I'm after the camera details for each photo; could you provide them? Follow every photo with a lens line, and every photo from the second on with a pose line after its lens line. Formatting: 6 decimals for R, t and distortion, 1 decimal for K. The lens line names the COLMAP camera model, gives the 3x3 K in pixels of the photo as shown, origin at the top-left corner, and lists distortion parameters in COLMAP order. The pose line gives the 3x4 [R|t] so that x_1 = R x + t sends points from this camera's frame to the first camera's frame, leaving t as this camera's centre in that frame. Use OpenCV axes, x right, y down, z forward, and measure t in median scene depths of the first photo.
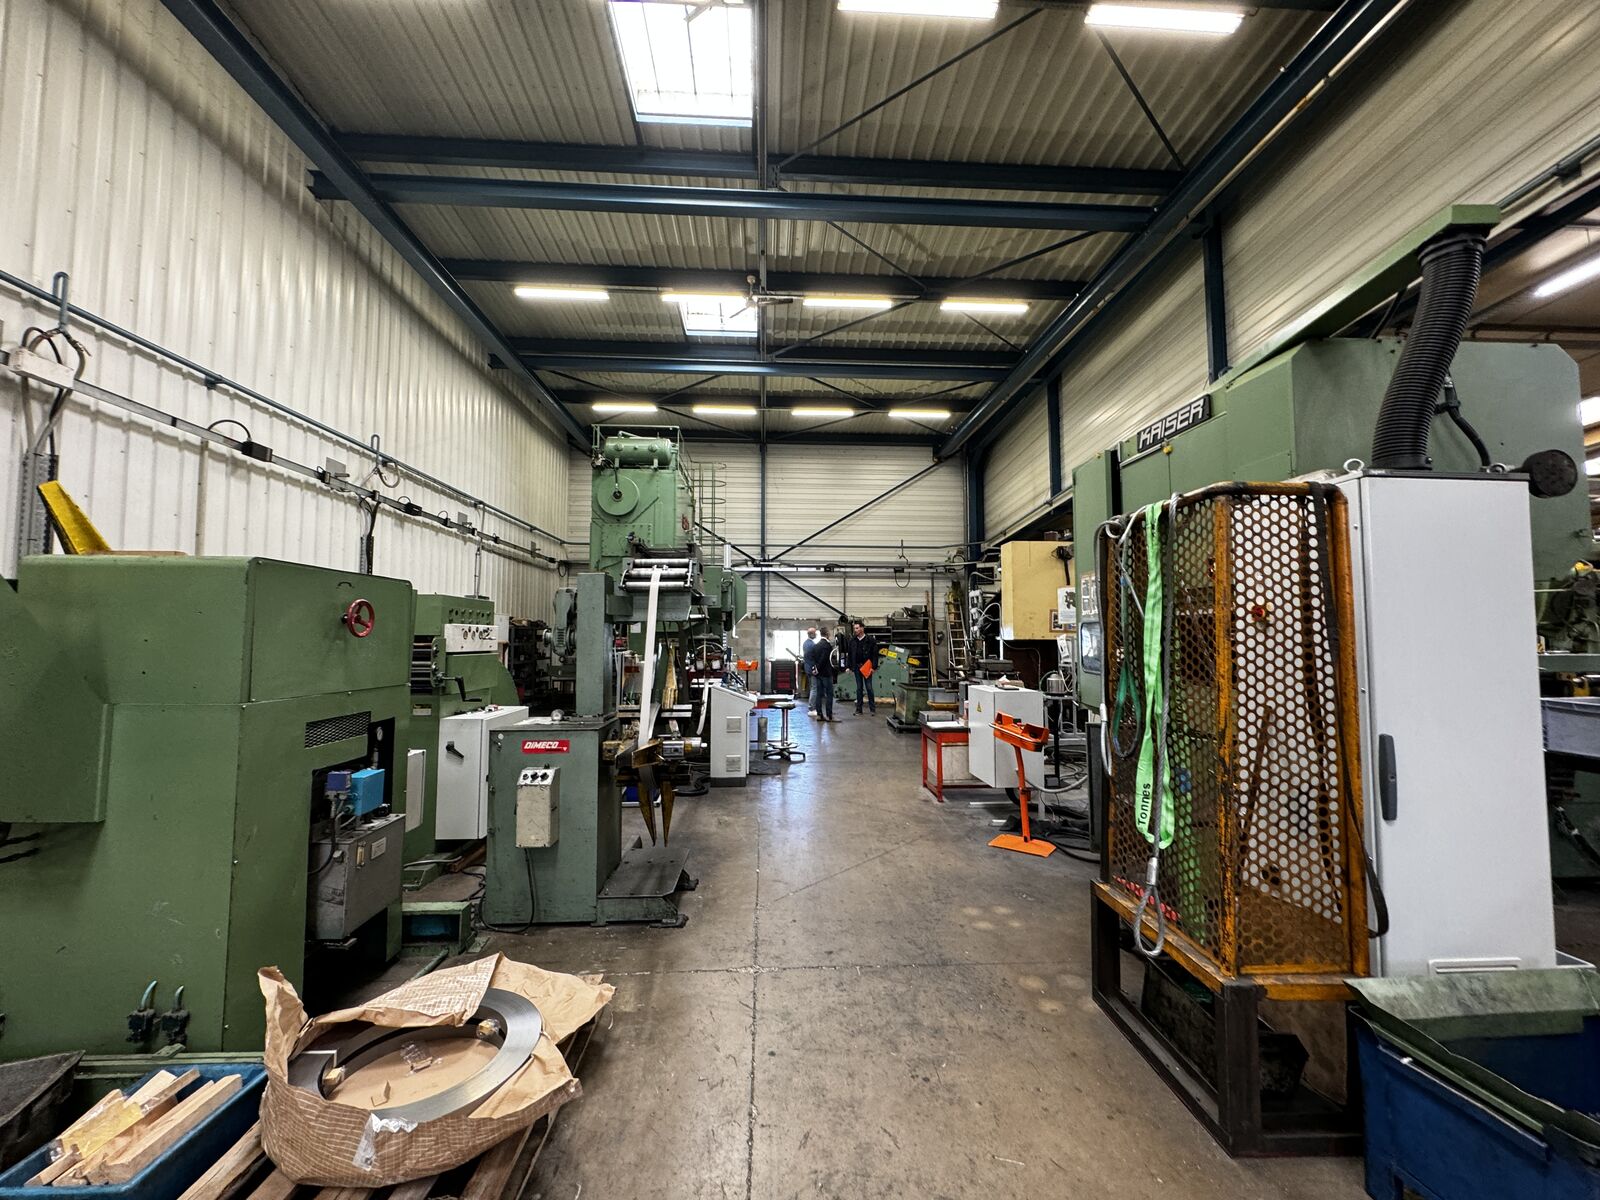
lens RADIAL K [[637.1, 0, 806.5], [0, 637.1, 596.7], [0, 0, 1]] dist [-0.001298, 0.000646]
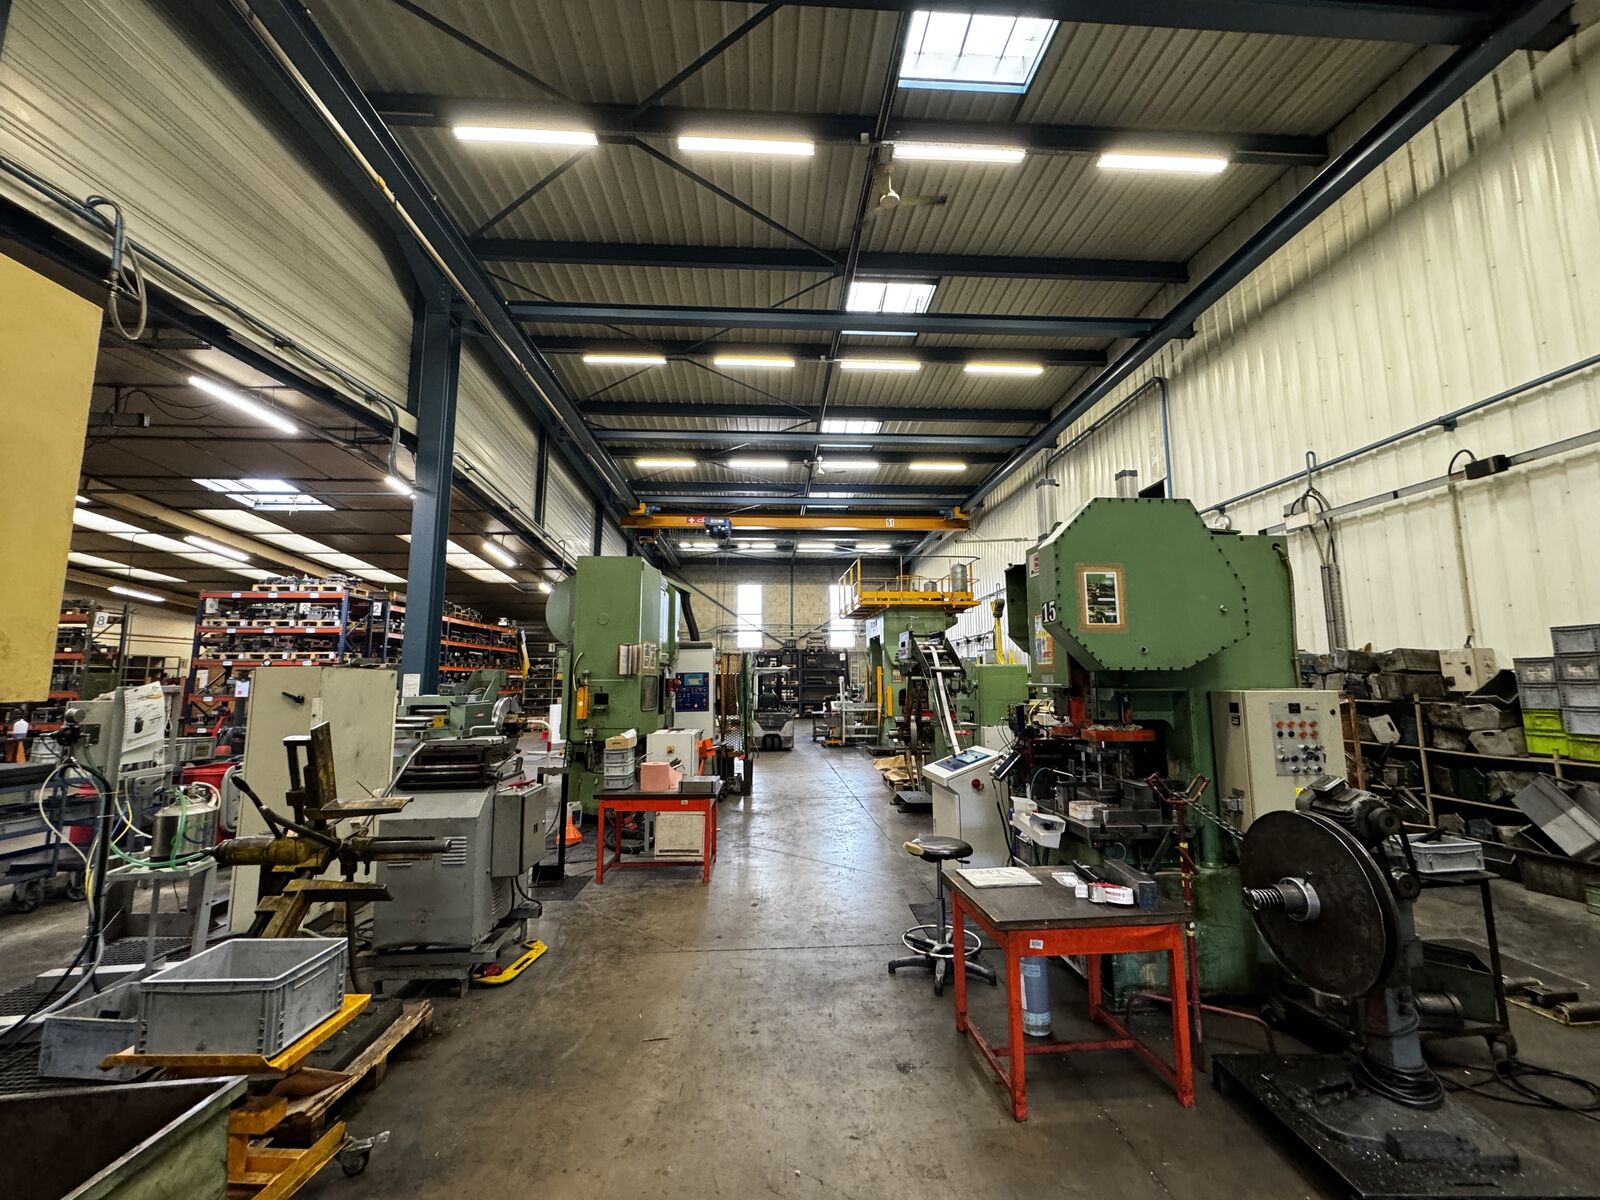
lens RADIAL K [[637.1, 0, 798.5], [0, 637.1, 606.5], [0, 0, 1]] dist [-0.001298, 0.000646]
pose [[-0.999969, 0.006447, 0.004511, 0.098591], [0.005518, 0.983277, -0.182030, 0.146976], [-0.005609, -0.181999, -0.983283, 2.394261]]
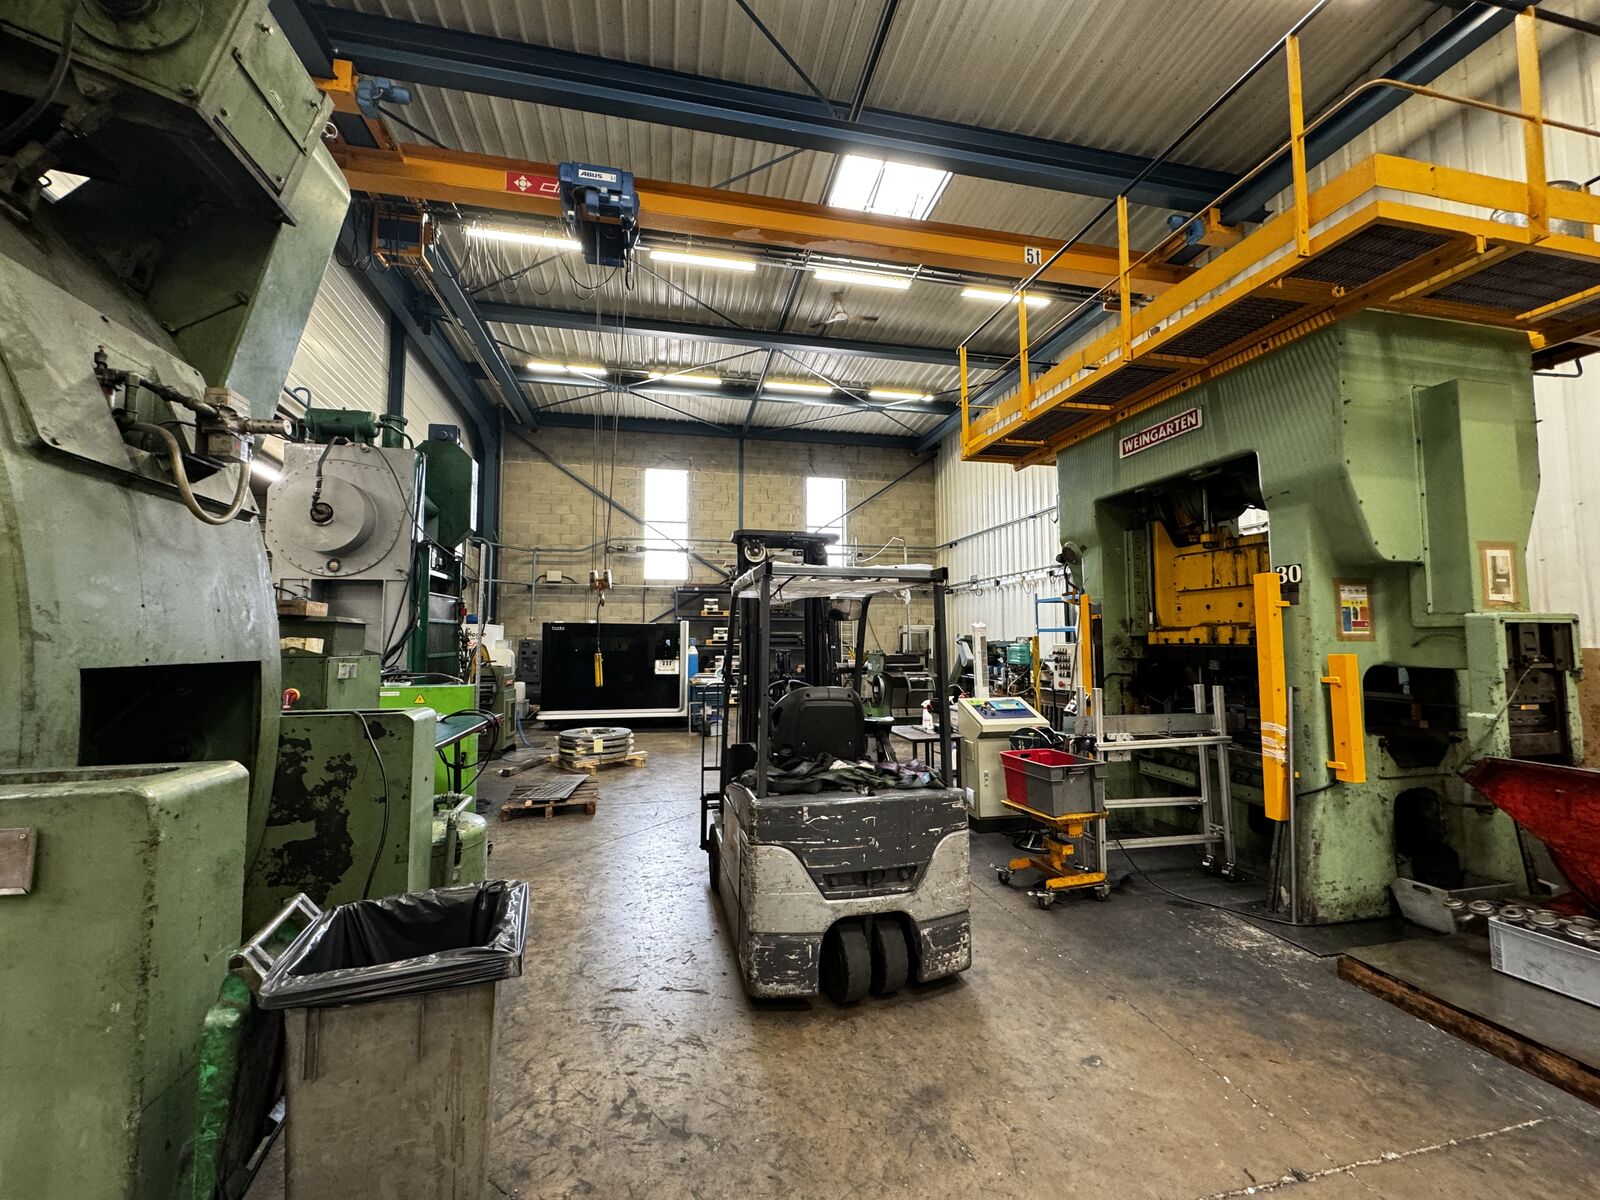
lens RADIAL K [[637.1, 0, 803.4], [0, 637.1, 596.6], [0, 0, 1]] dist [-0.001298, 0.000646]
pose [[-0.987545, -0.009201, -0.157068, 0.381993], [0.012333, 0.990690, -0.135579, -0.003344], [0.156854, -0.135827, -0.978237, -0.040040]]
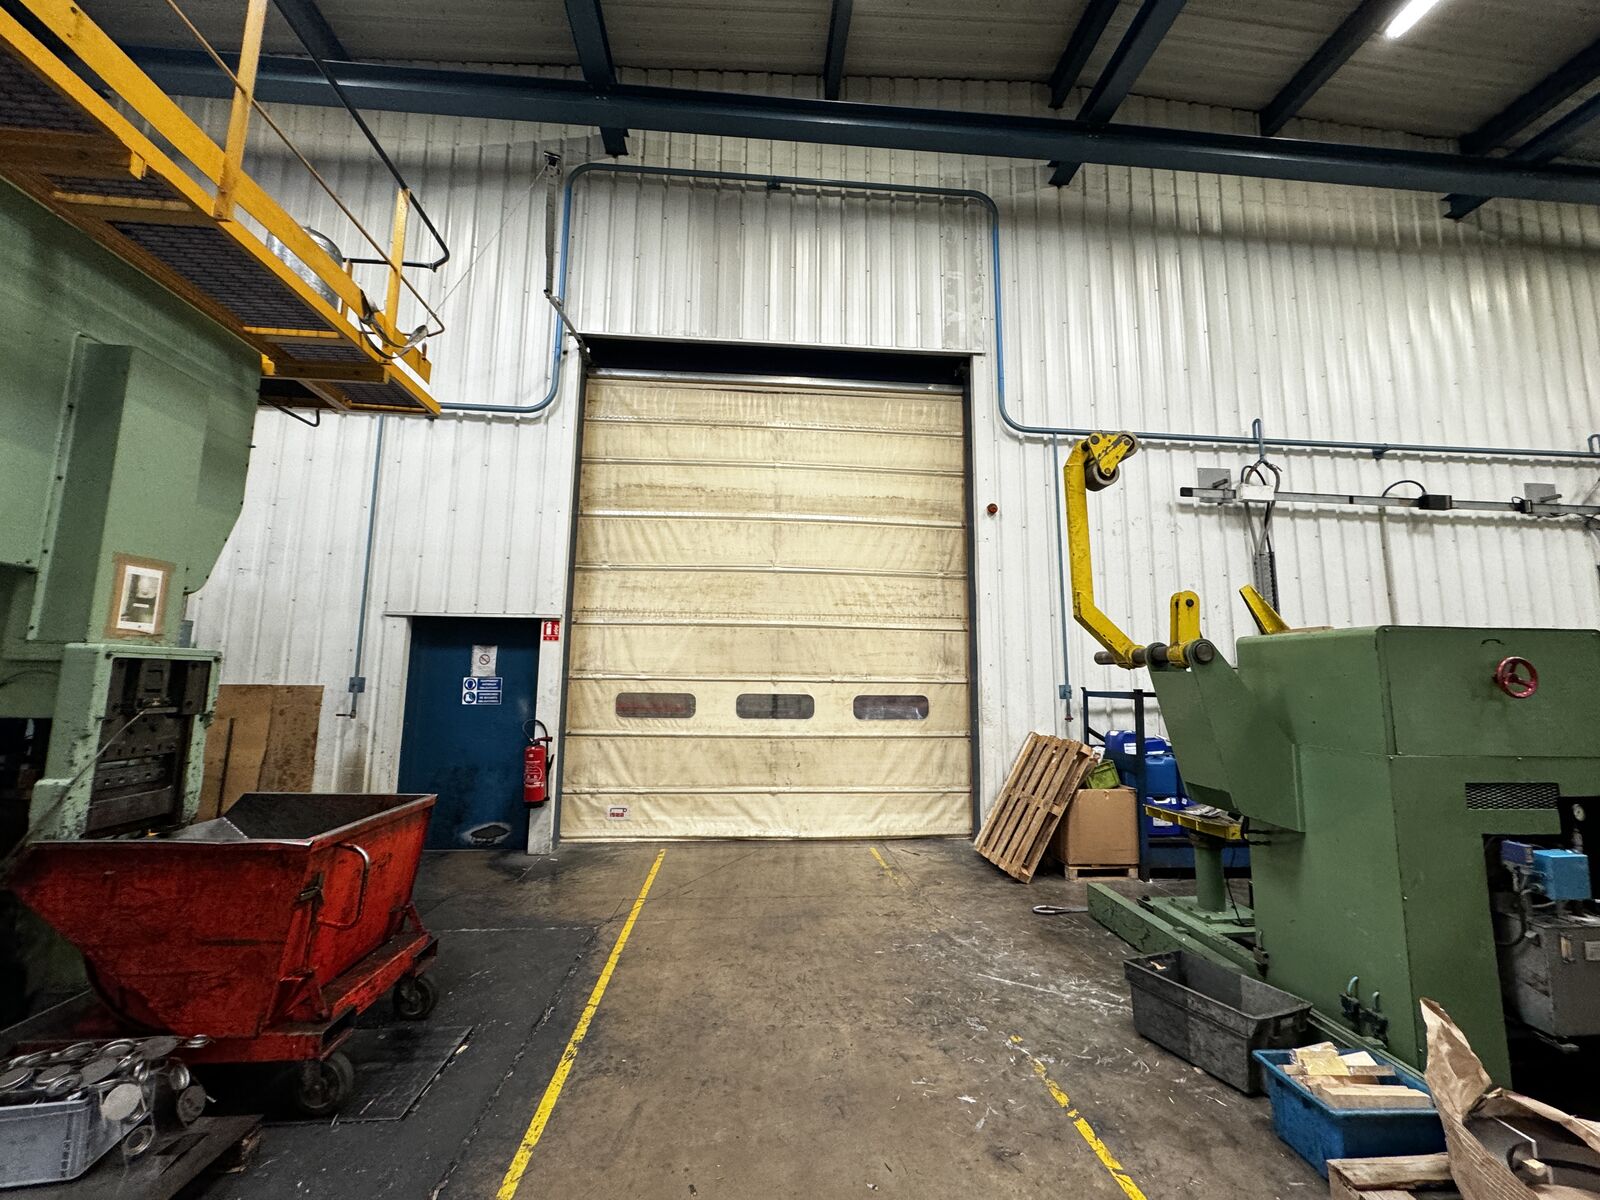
lens RADIAL K [[637.1, 0, 797.3], [0, 637.1, 604.2], [0, 0, 1]] dist [-0.001298, 0.000646]
pose [[0.018932, -0.118760, -0.992742, 0.109226], [0.052879, 0.991650, -0.117621, -0.009365], [0.998421, -0.050269, 0.025054, -0.030564]]
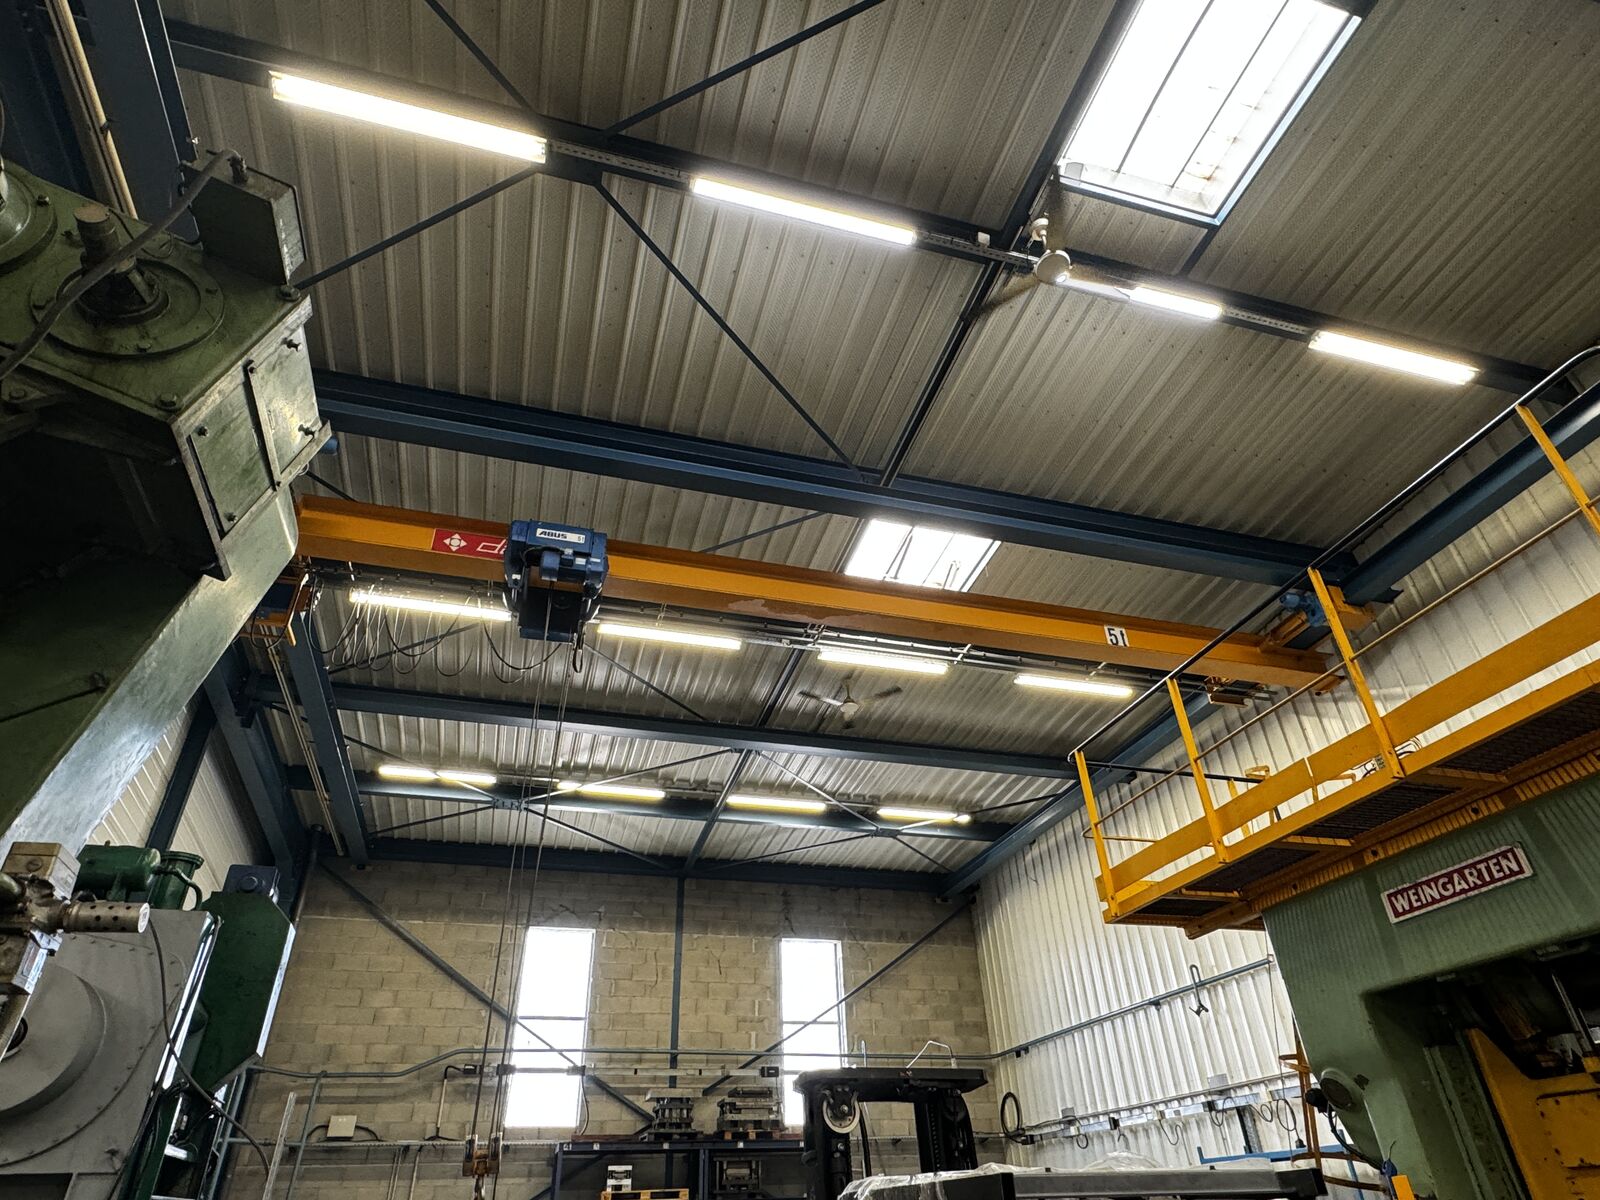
lens RADIAL K [[932.1, 0, 805.5], [0, 932.1, 602.2], [0, 0, 1]] dist [-0.004355, 0.003288]
pose [[-0.974703, -0.101854, -0.198948, 0.505195], [0.042183, 0.790298, -0.611269, -0.056875], [0.219488, -0.604197, -0.766009, -0.135263]]
